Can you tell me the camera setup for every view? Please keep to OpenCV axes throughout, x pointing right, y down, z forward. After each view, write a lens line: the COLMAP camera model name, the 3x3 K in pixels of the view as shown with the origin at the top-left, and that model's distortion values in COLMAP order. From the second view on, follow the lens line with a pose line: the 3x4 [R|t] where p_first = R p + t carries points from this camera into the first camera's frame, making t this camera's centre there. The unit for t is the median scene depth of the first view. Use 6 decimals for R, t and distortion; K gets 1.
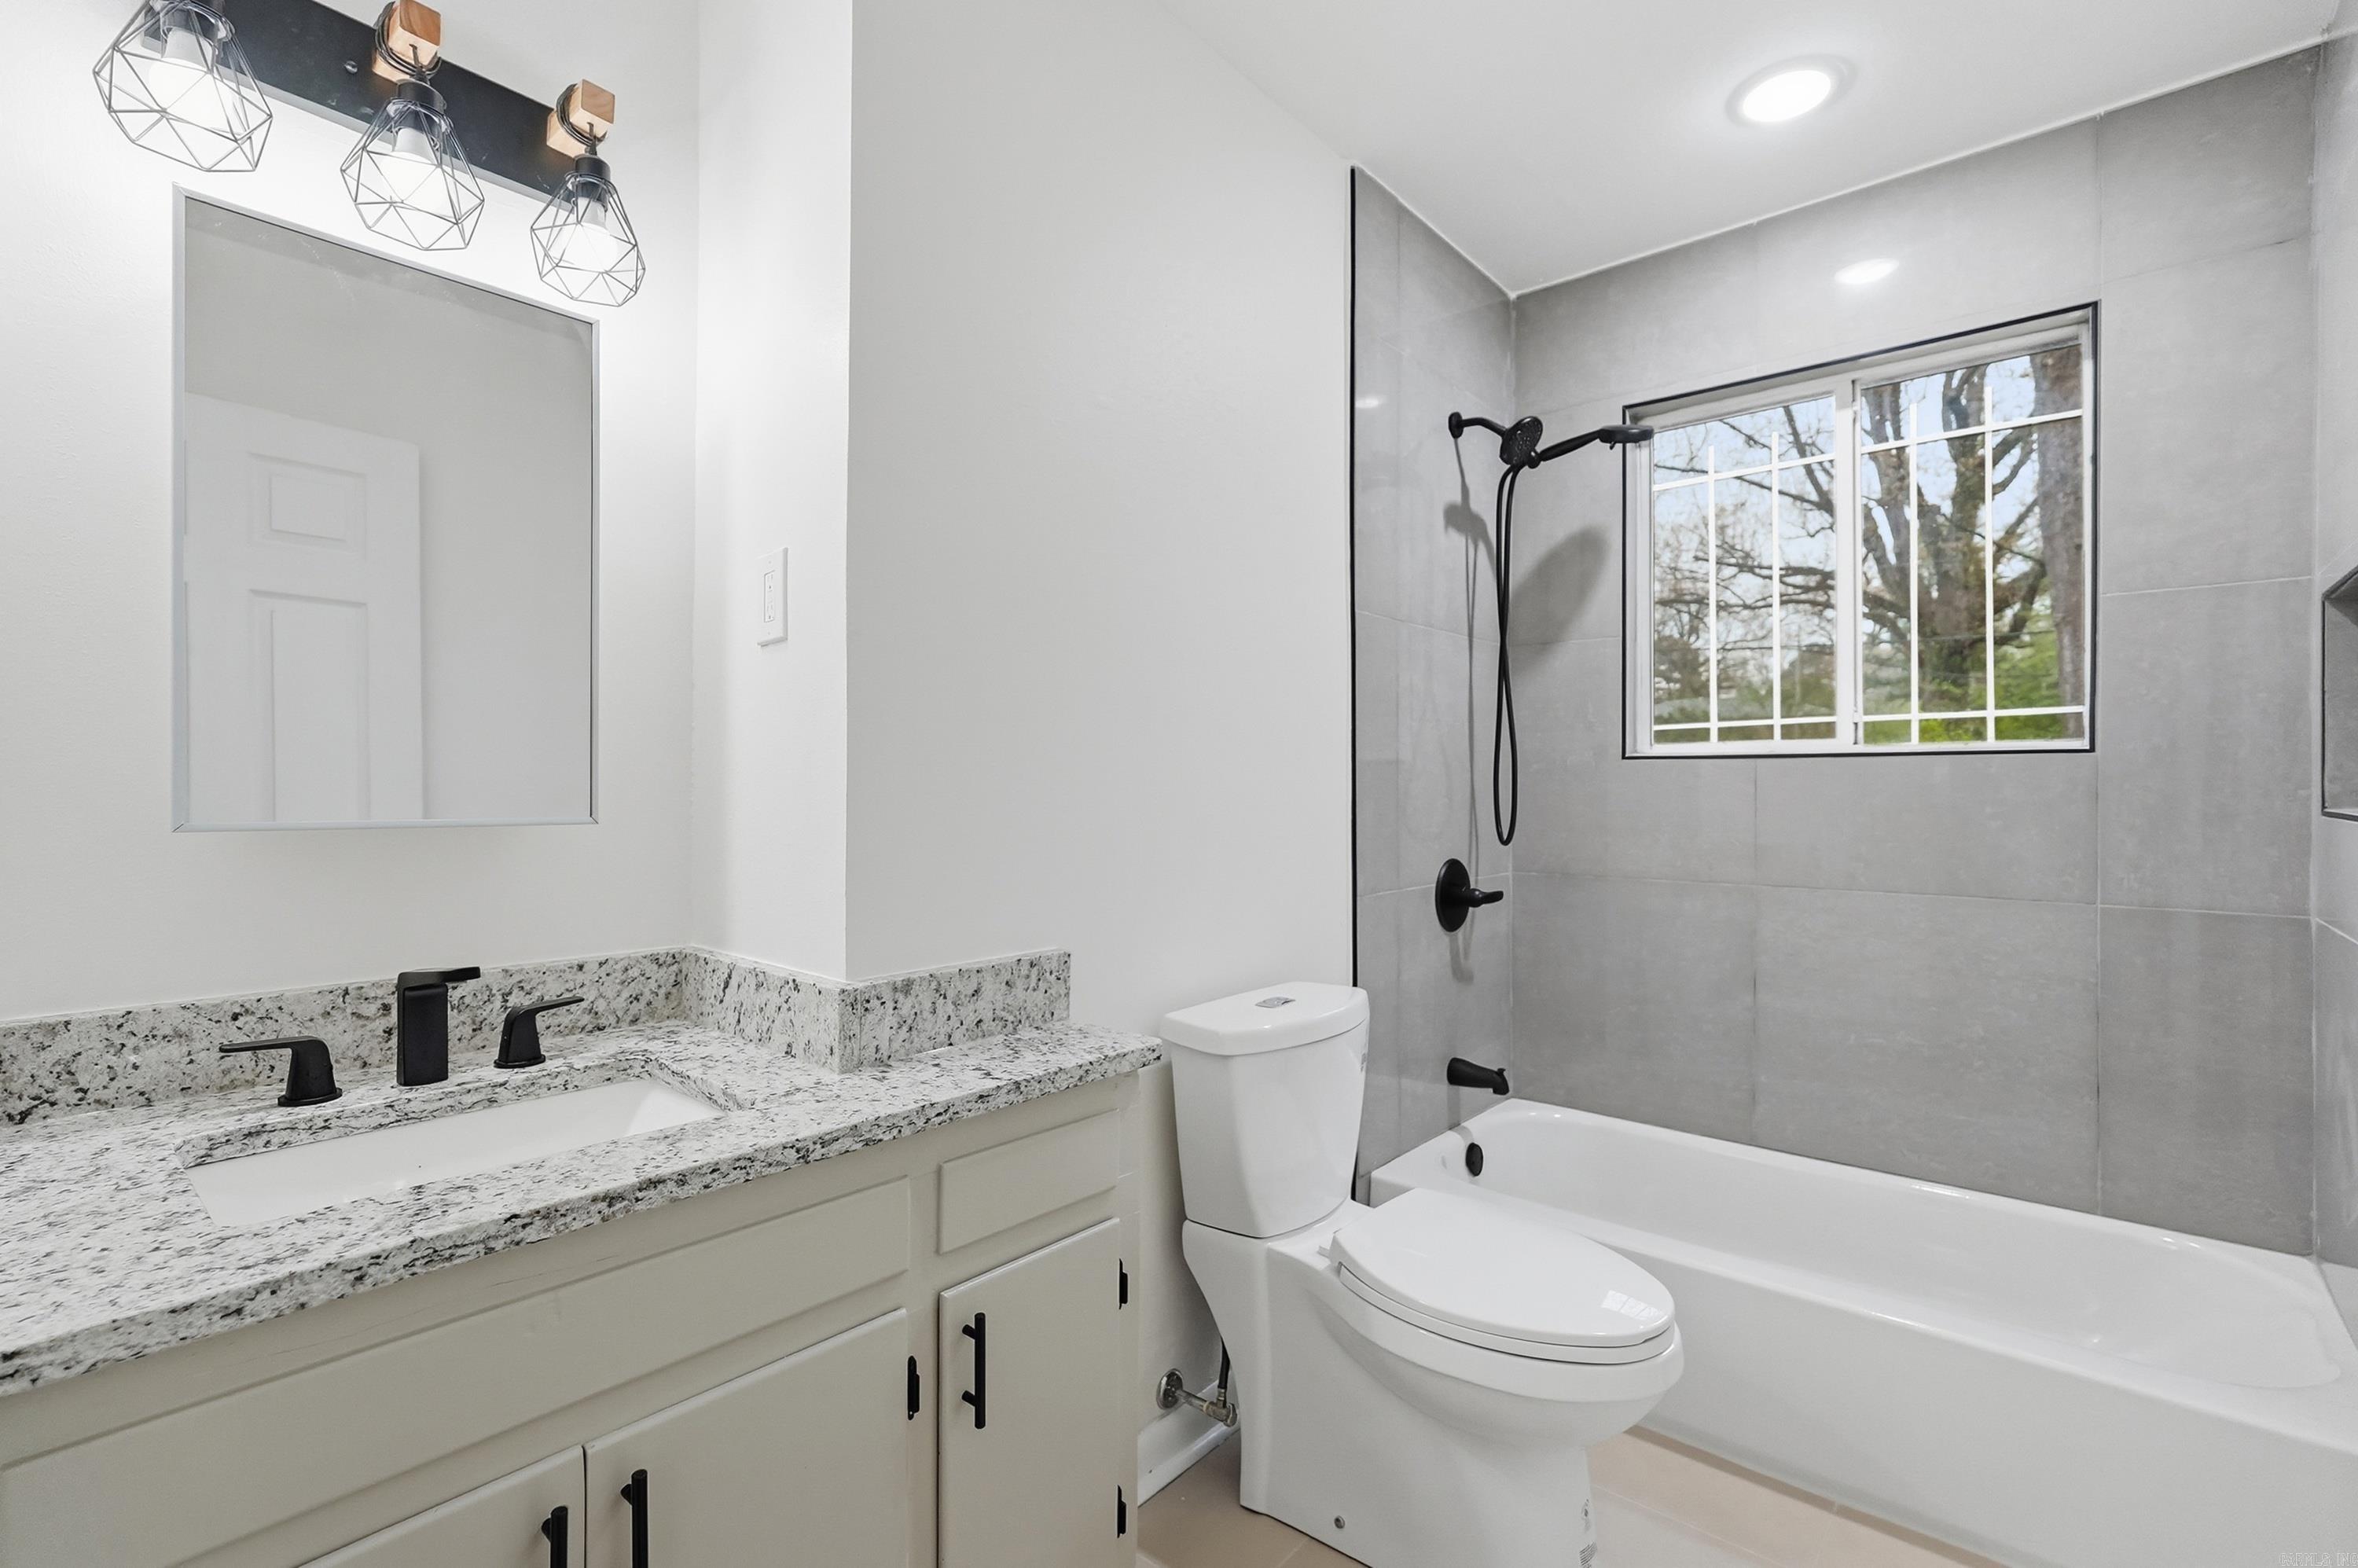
lens RADIAL K [[1052.0, 0, 1175.5], [0, 1052.0, 785.9], [0, 0, 1]] dist [-0.015880, 0.009574]
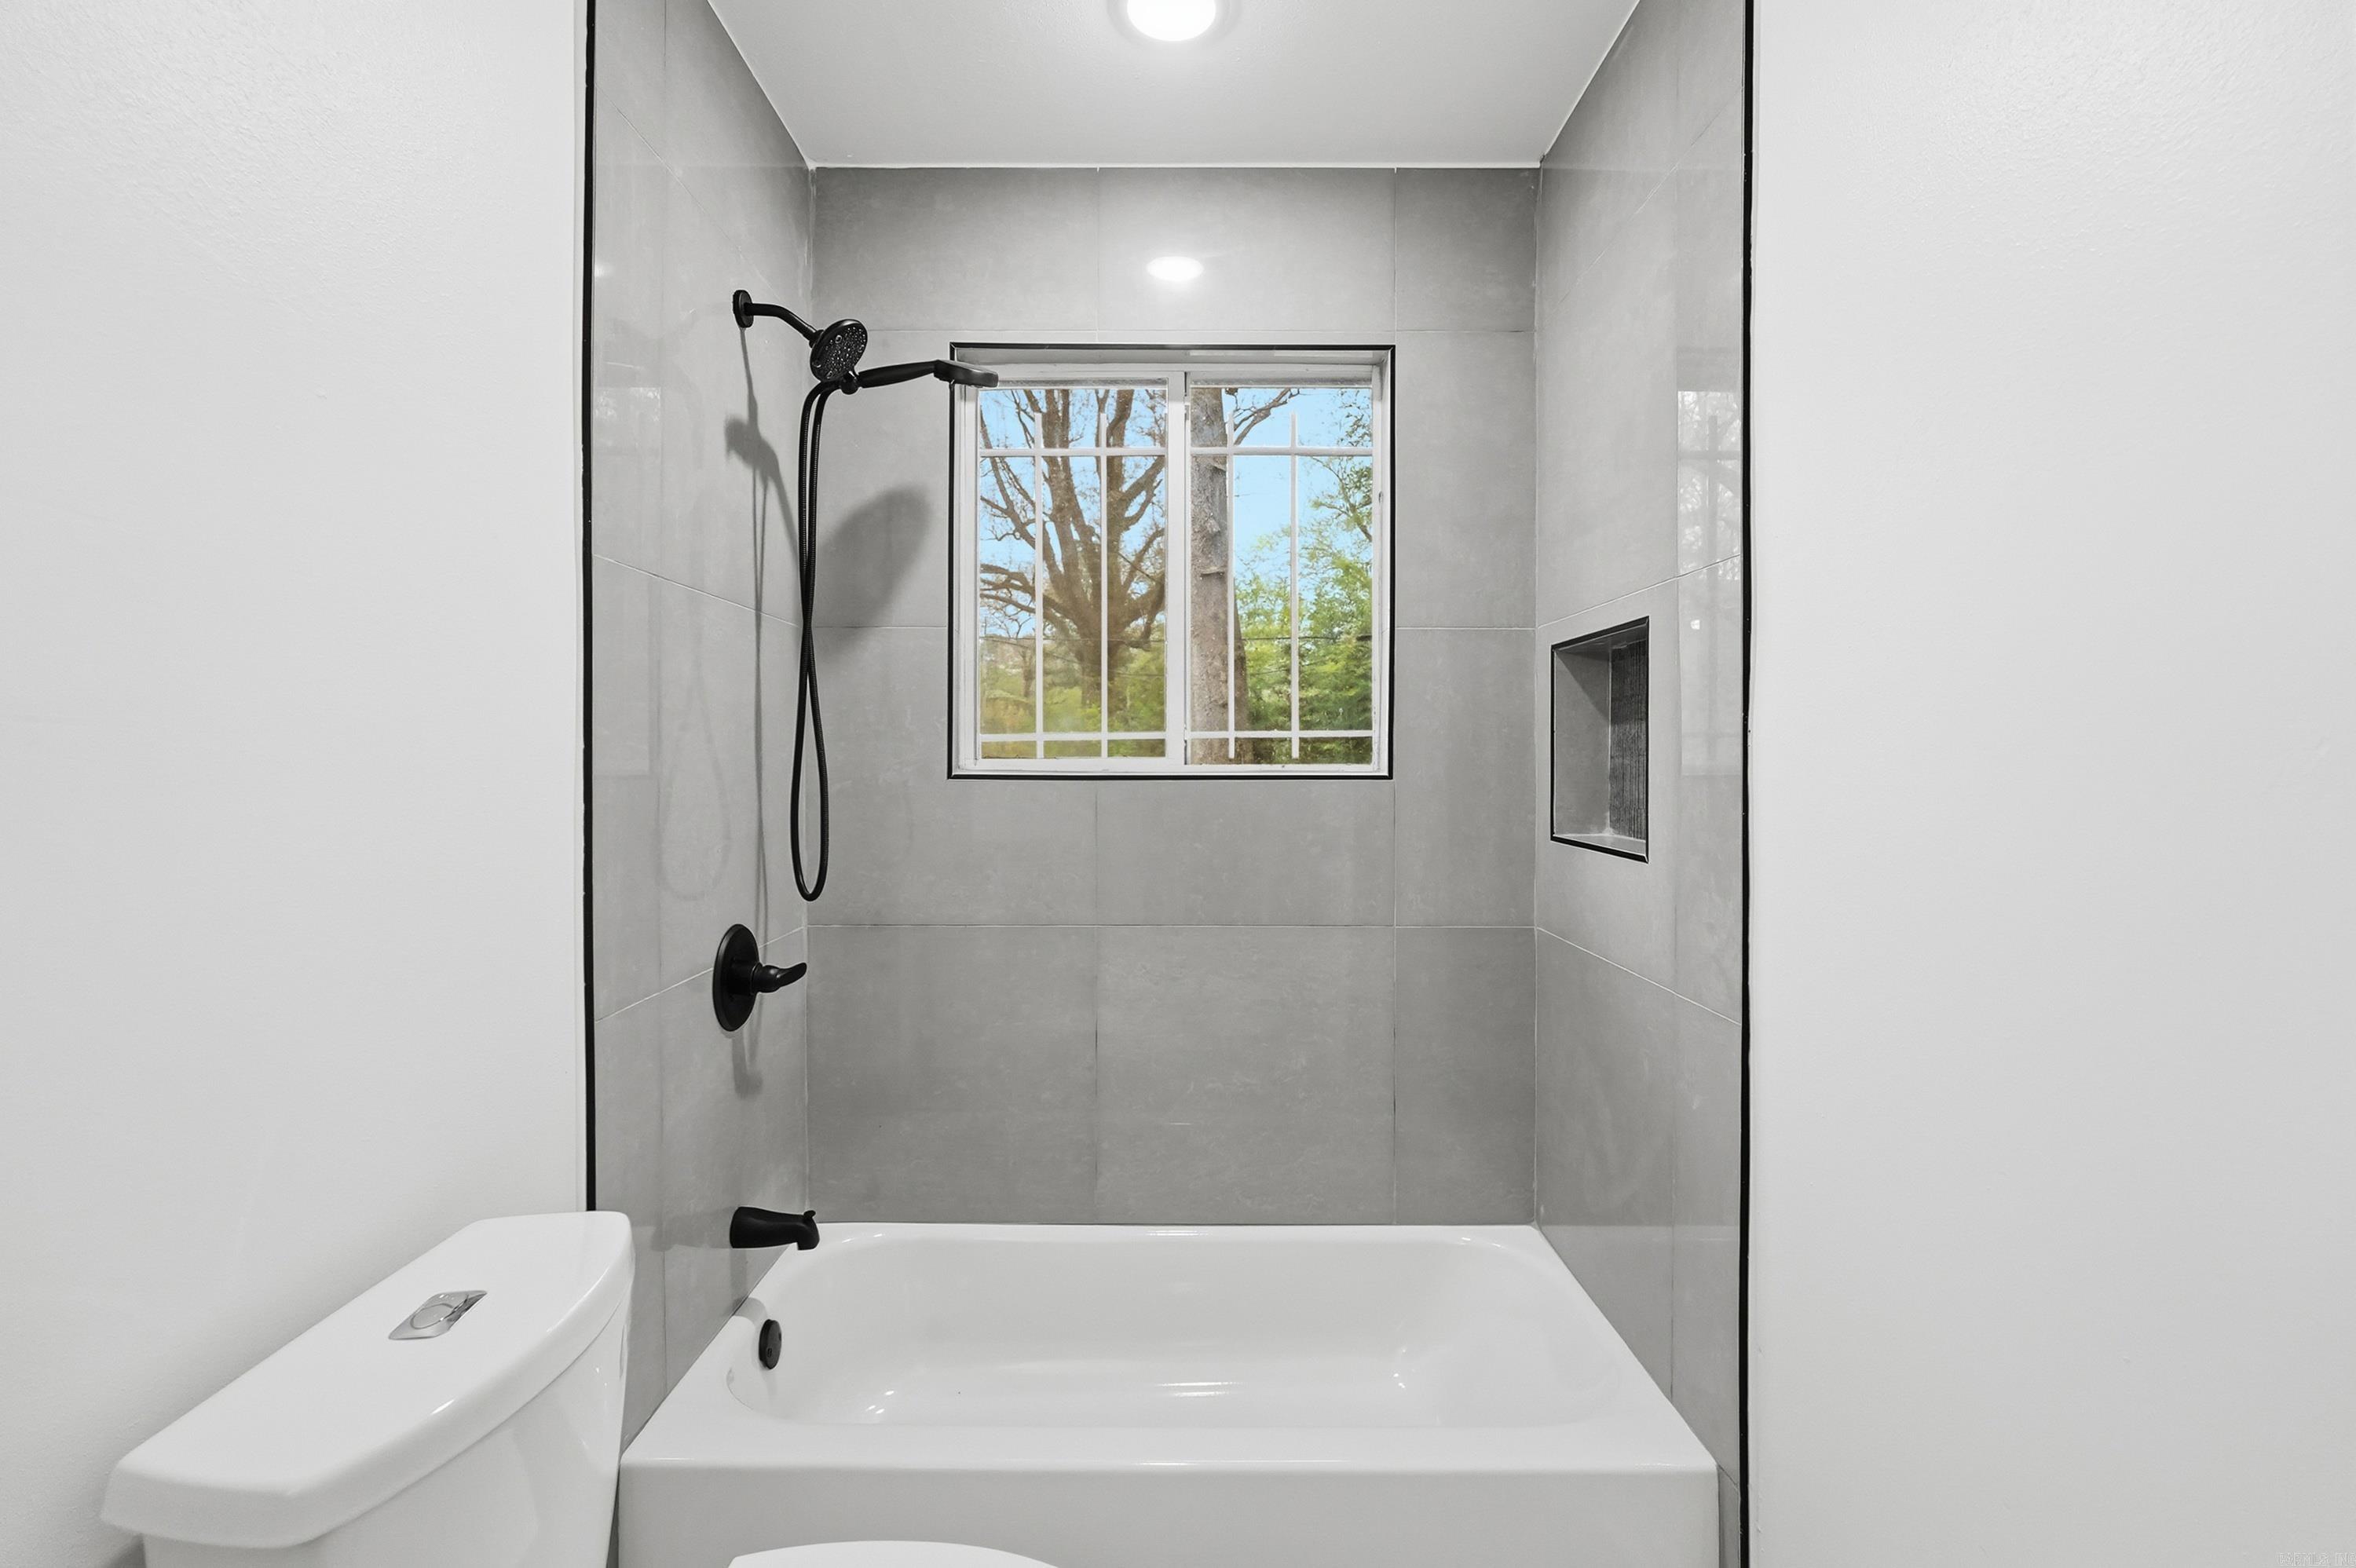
lens RADIAL K [[1068.1, 0, 1177.2], [0, 1068.1, 755.1], [0, 0, 1]] dist [-0.024712, 0.018712]
pose [[0.754189, 0.001705, 0.656655, 0.020010], [0.001270, 0.999991, -0.004054, -0.041341], [-0.656656, 0.003892, 0.754180, 0.272808]]
